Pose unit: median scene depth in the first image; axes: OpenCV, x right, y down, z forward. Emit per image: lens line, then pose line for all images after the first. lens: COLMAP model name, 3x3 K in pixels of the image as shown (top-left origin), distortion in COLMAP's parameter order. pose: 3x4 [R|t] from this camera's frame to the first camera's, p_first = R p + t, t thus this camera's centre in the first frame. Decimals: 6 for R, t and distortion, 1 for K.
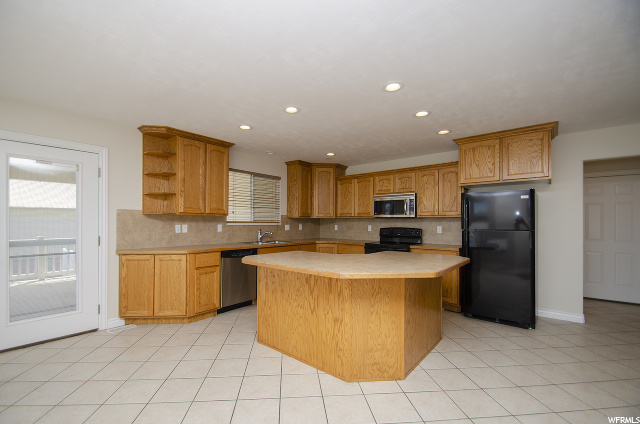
lens RADIAL K [[280.6, 0, 310.2], [0, 280.6, 221.2], [0, 0, 1]] dist [0.017012, -0.018042]
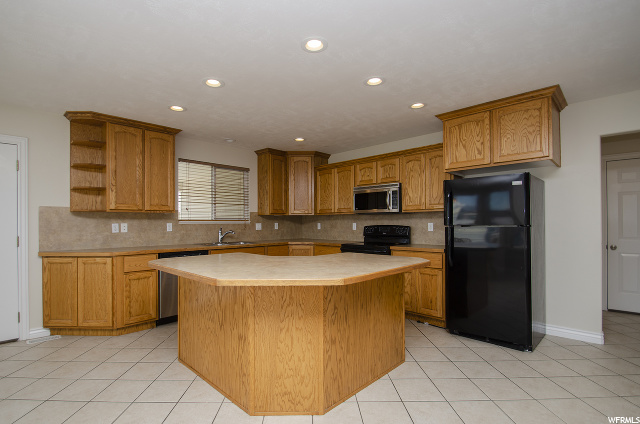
lens RADIAL K [[311.1, 0, 311.2], [0, 311.1, 222.4], [0, 0, 1]] dist [0.001494, -0.014474]
pose [[0.996943, -0.010201, -0.077467, 0.233031], [0.010312, 0.999946, 0.001026, 0.015630], [0.077453, -0.001822, 0.996994, 0.084122]]
